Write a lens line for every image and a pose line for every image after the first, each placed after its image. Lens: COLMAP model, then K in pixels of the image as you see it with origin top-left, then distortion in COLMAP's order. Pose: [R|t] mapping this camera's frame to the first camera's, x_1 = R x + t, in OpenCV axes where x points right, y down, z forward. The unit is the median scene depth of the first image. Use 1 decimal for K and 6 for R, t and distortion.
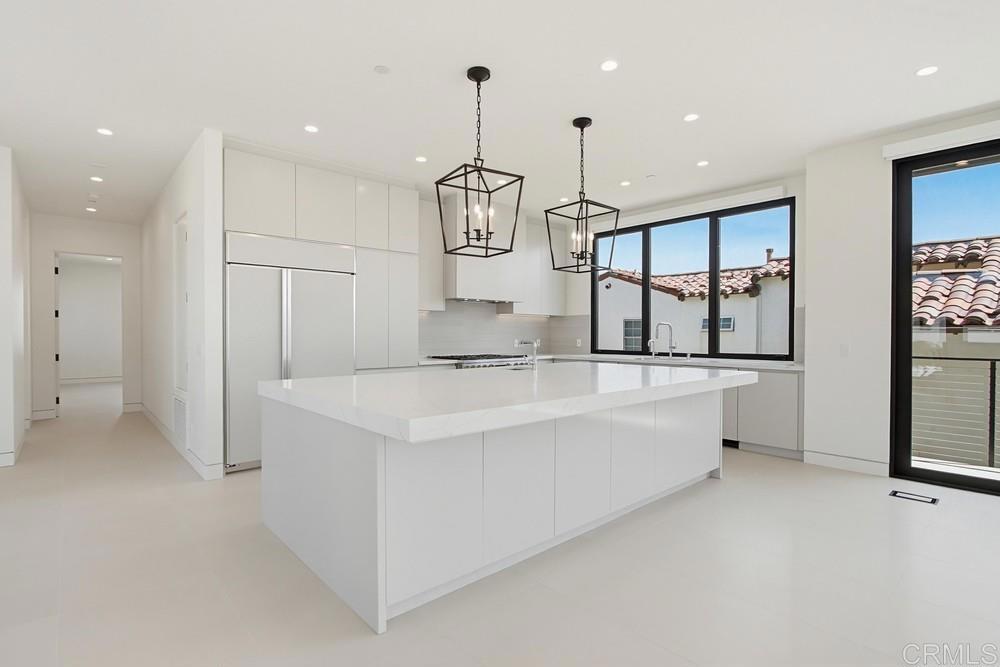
lens RADIAL K [[478.1, 0, 500.3], [0, 478.1, 362.5], [0, 0, 1]] dist [-0.012110, 0.002517]
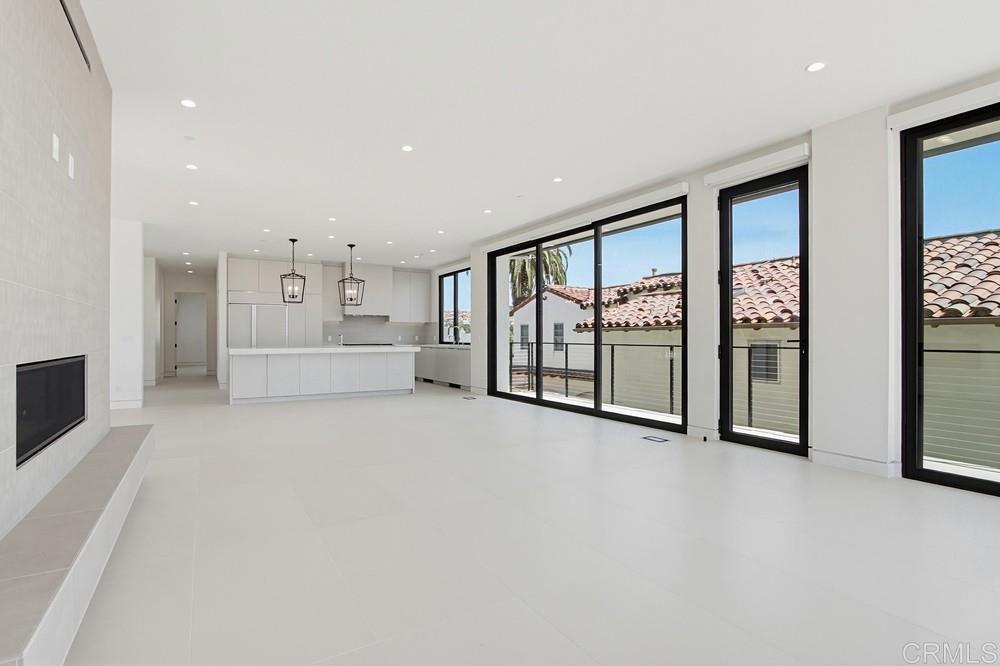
lens RADIAL K [[490.8, 0, 495.0], [0, 490.8, 363.0], [0, 0, 1]] dist [-0.015618, -0.000647]
pose [[0.980891, 0.005094, -0.194491, 0.343089], [-0.006463, 0.999959, -0.006402, 0.027845], [0.194450, 0.007537, 0.980883, -0.326765]]
